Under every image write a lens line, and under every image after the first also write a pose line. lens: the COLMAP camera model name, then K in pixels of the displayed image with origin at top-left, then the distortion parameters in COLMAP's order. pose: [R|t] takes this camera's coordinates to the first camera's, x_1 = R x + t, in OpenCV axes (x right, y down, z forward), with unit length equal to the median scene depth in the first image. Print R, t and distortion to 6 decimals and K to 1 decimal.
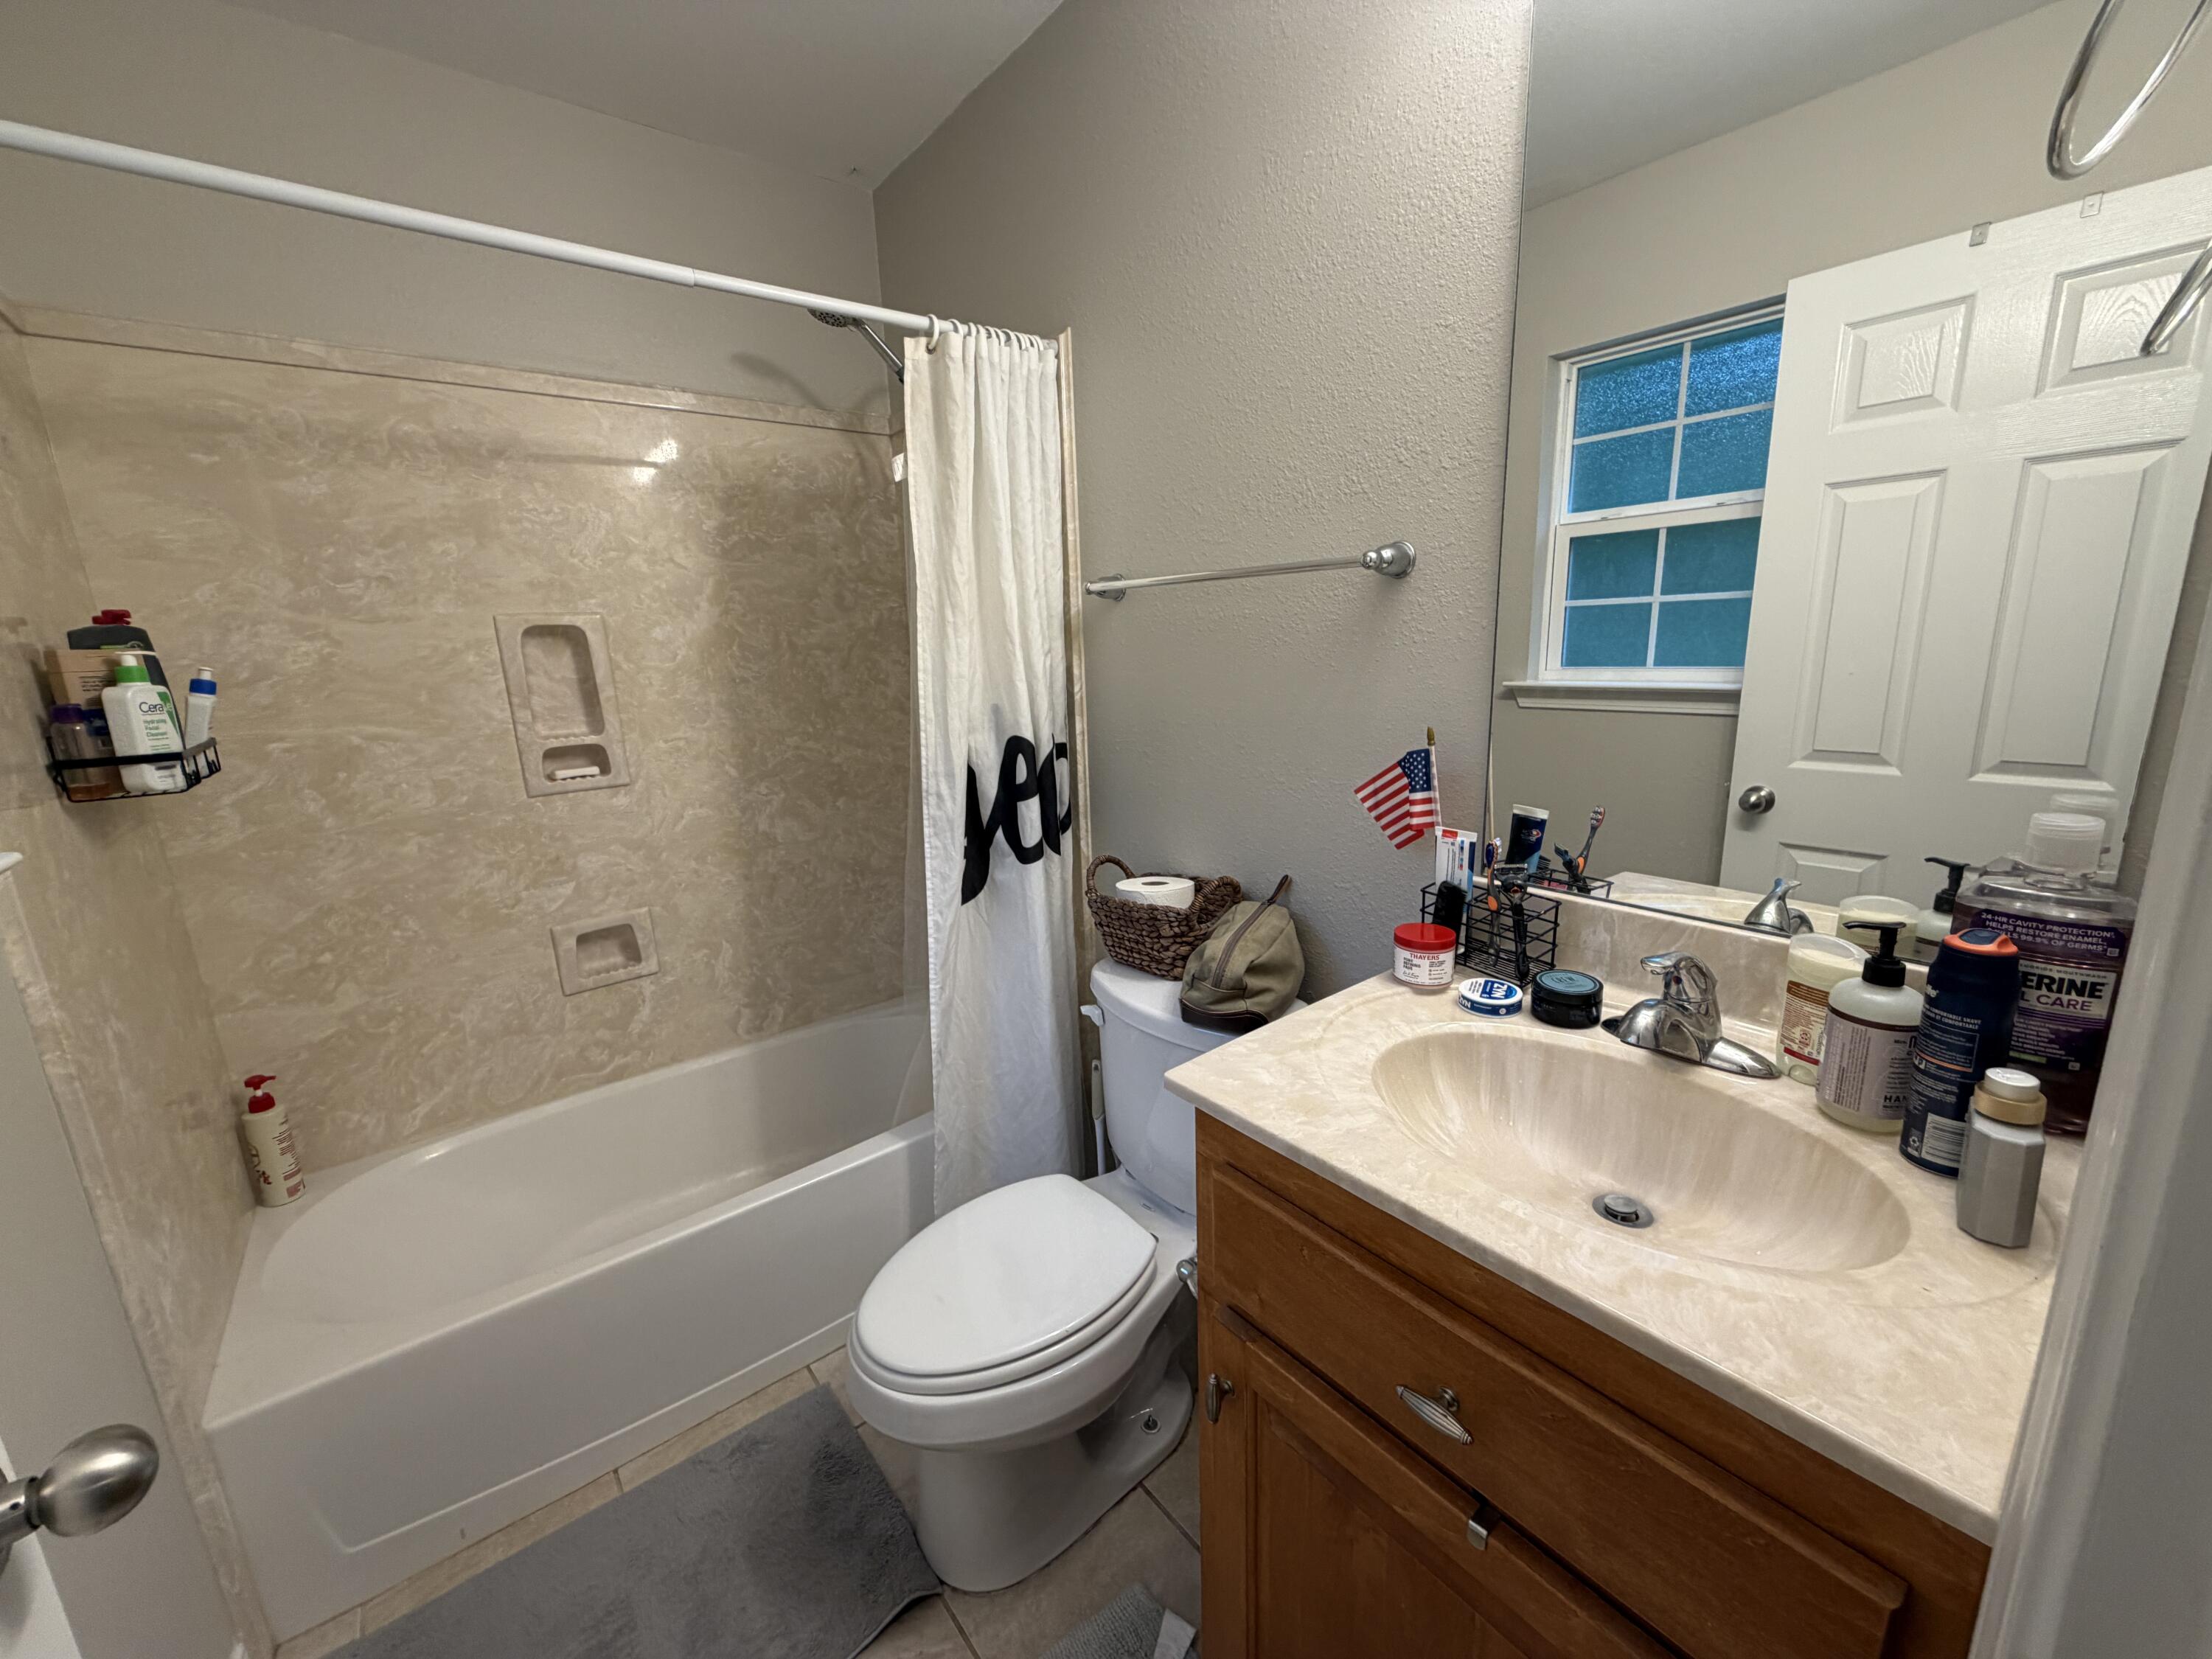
lens RADIAL K [[881.7, 0, 1106.0], [0, 881.7, 829.5], [0, 0, 1]] dist [-0.002495, -0.000269]
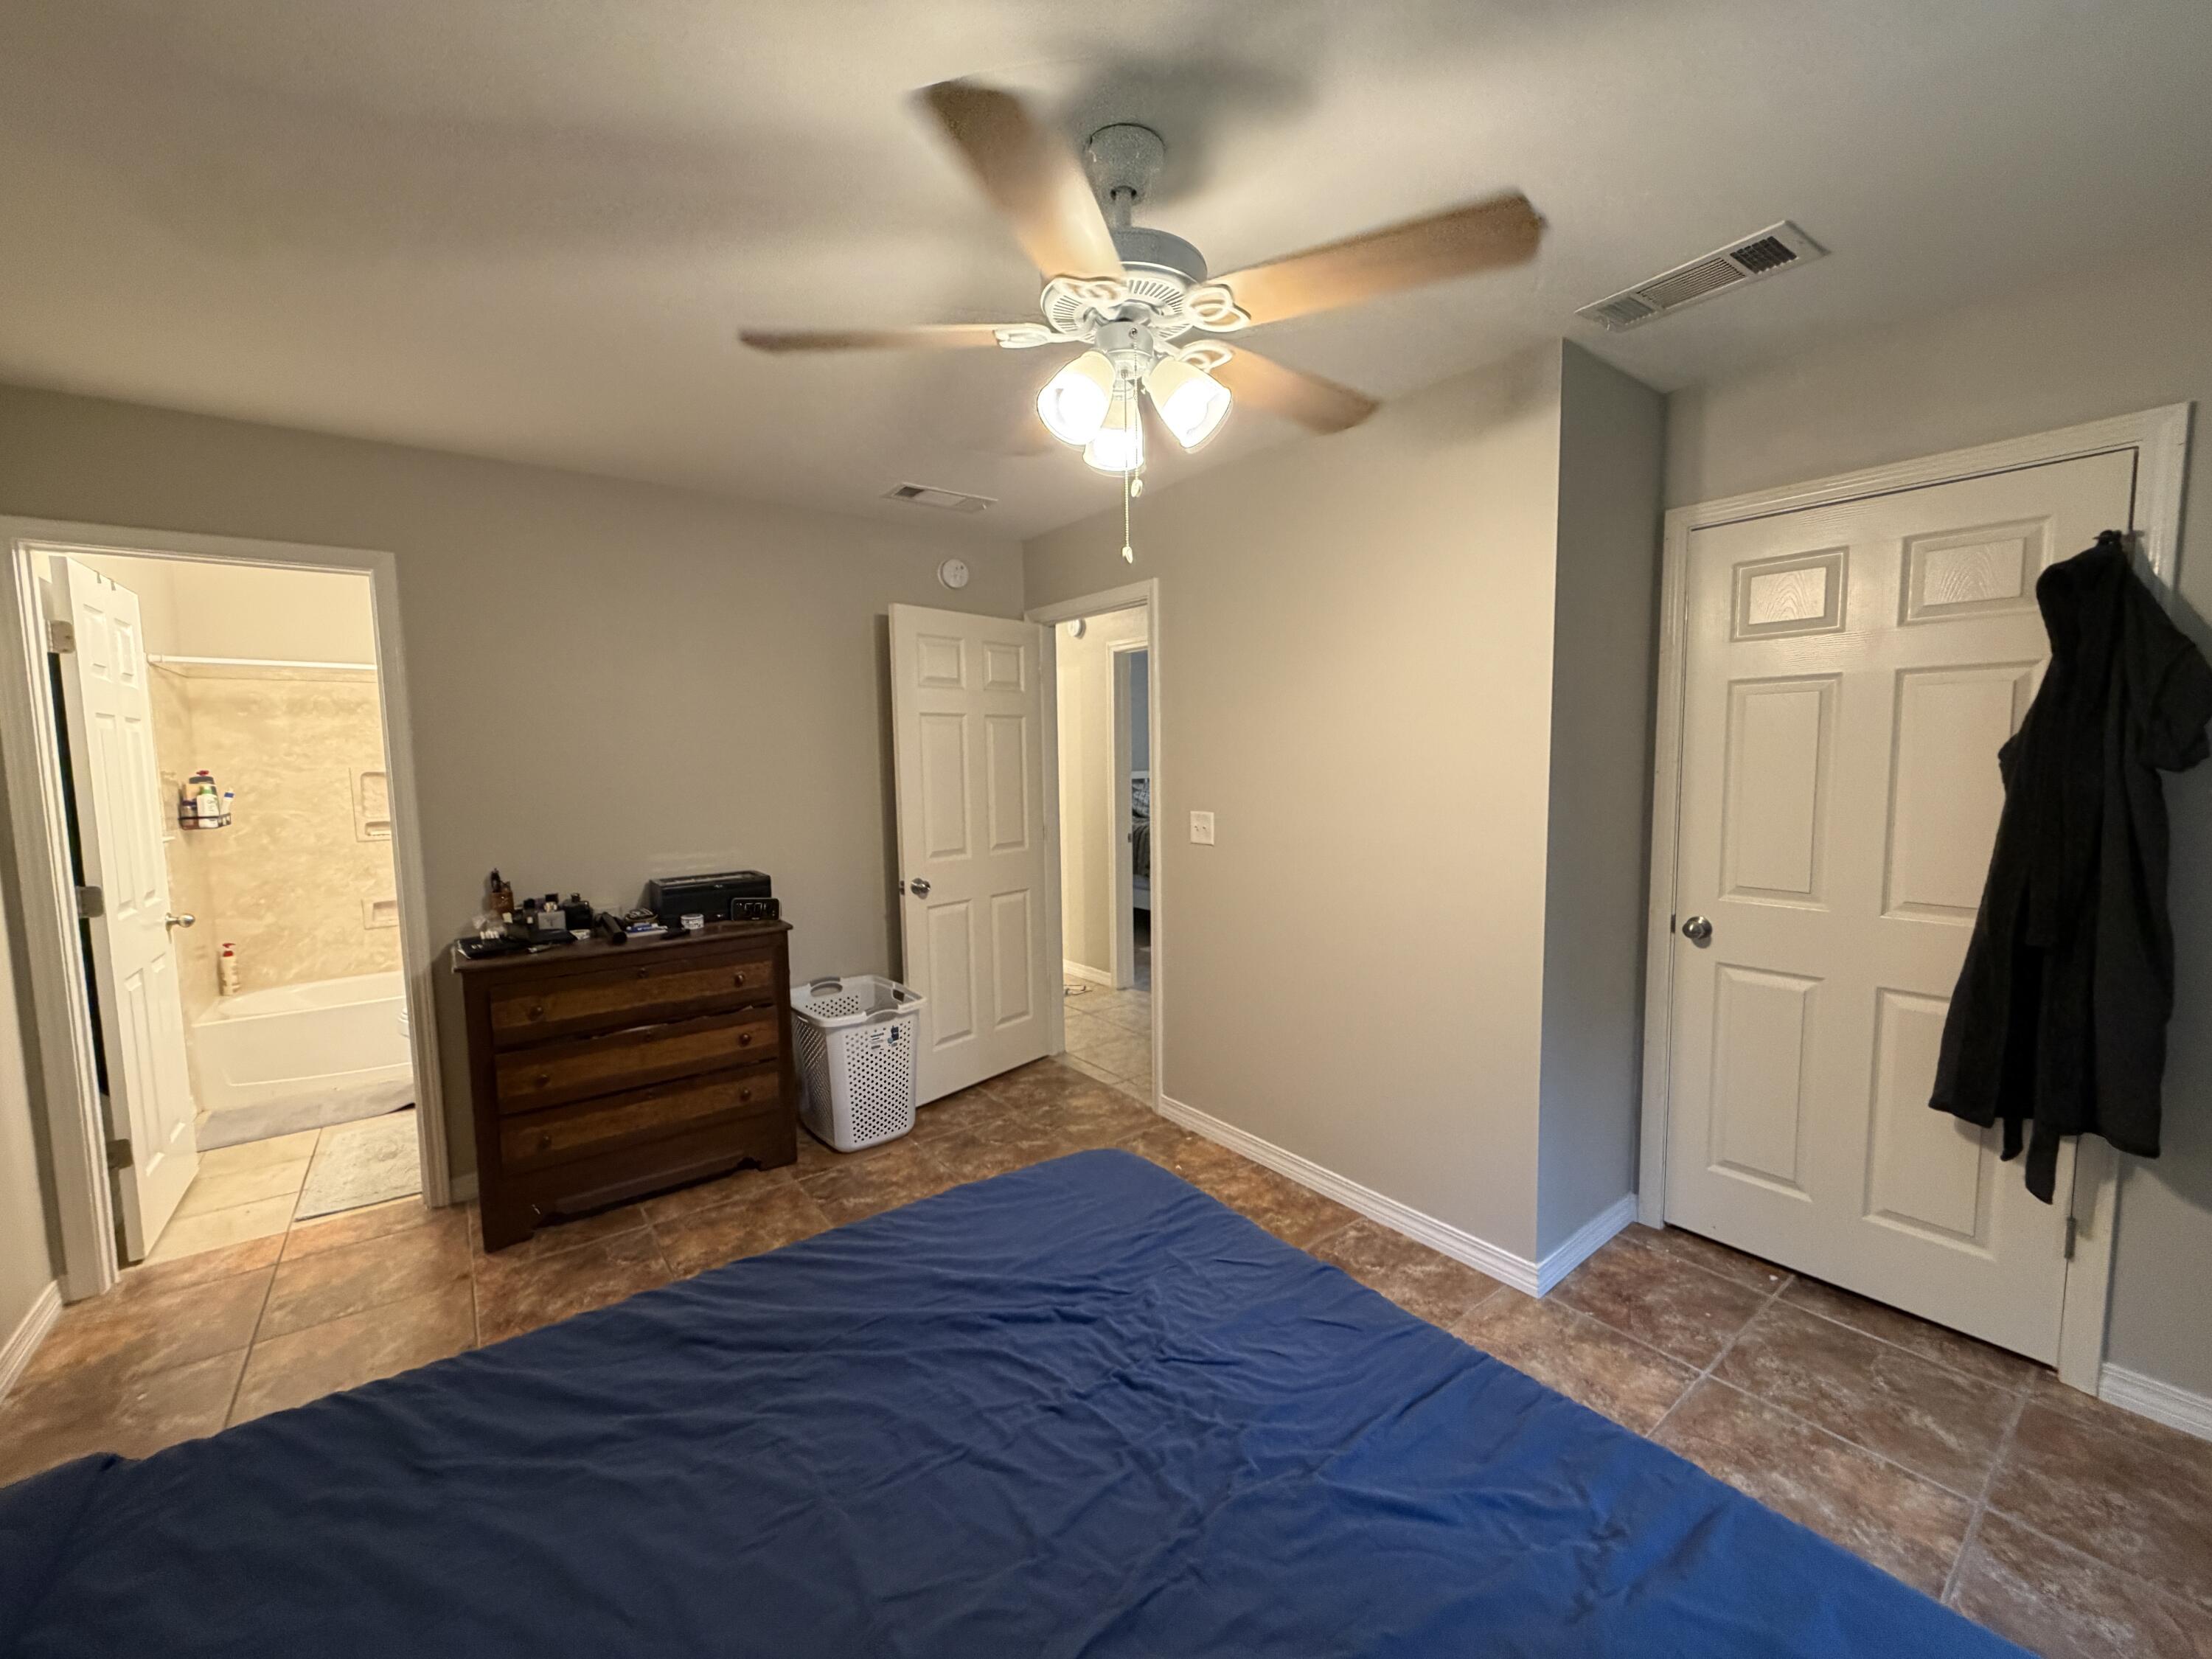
lens RADIAL K [[881.7, 0, 1106.0], [0, 881.7, 829.5], [0, 0, 1]] dist [-0.002495, -0.000269]
pose [[0.999470, 0.022695, -0.023317, 1.643744], [-0.025495, 0.991472, -0.127804, 0.210226], [0.020218, 0.128330, 0.991525, -1.532392]]
